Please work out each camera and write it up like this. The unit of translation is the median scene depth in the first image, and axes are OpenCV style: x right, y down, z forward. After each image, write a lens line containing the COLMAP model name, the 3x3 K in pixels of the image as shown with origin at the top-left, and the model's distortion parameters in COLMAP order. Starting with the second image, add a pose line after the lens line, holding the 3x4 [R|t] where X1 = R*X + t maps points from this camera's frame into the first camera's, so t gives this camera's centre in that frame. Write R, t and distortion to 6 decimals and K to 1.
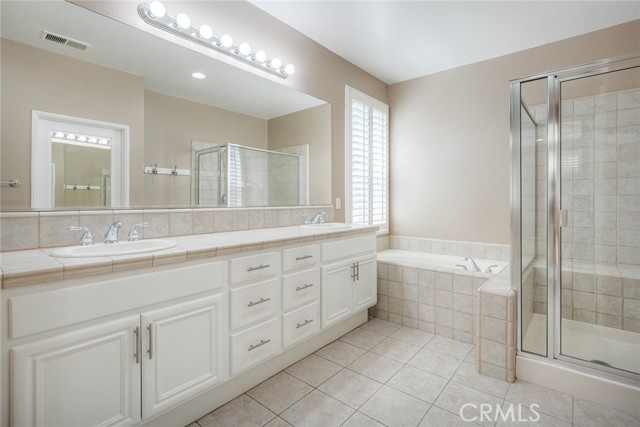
lens RADIAL K [[297.2, 0, 328.2], [0, 297.2, 202.4], [0, 0, 1]] dist [0.000876, 0.000134]
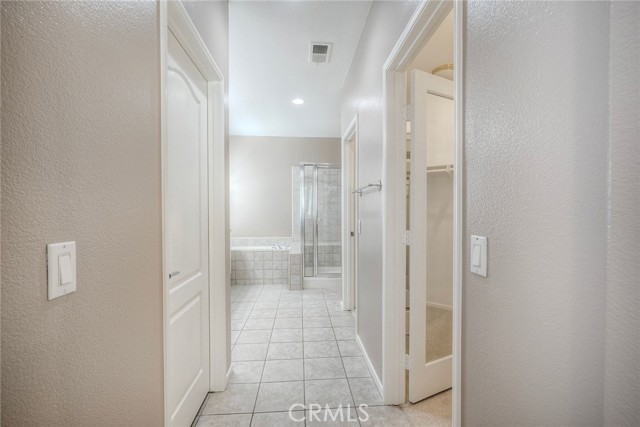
lens RADIAL K [[297.2, 0, 320.5], [0, 297.2, 214.7], [0, 0, 1]] dist [0.000876, 0.000134]
pose [[0.717896, -0.001428, 0.696149, -0.718031], [0.002252, 0.999997, -0.000271, 0.002085], [-0.696147, 0.001762, 0.717897, -0.627753]]
